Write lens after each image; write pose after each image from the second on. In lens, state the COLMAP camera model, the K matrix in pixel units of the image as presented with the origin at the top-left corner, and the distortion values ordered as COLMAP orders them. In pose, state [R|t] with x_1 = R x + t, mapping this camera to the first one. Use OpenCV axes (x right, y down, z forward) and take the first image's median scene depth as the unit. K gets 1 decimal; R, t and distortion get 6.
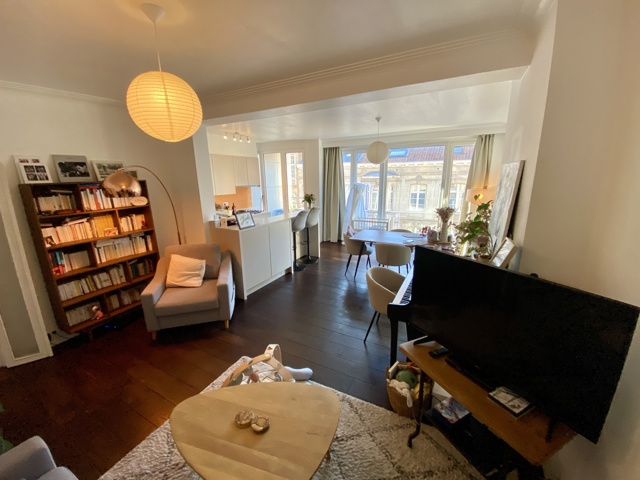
lens RADIAL K [[267.8, 0, 321.3], [0, 267.8, 238.4], [0, 0, 1]] dist [-0.001366, -0.000125]
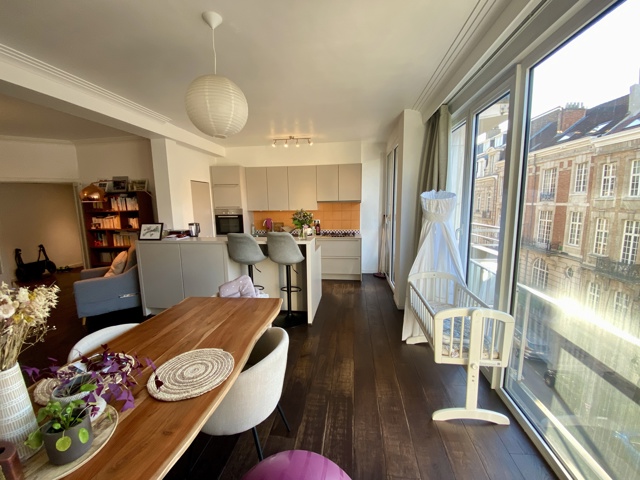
lens RADIAL K [[267.8, 0, 320.7], [0, 267.8, 241.8], [0, 0, 1]] dist [-0.001366, -0.000125]
pose [[0.345949, 0.146759, -0.926704, 0.960841], [-0.204964, 0.975657, 0.077996, -0.275789], [0.915592, 0.162958, 0.367608, 1.453830]]
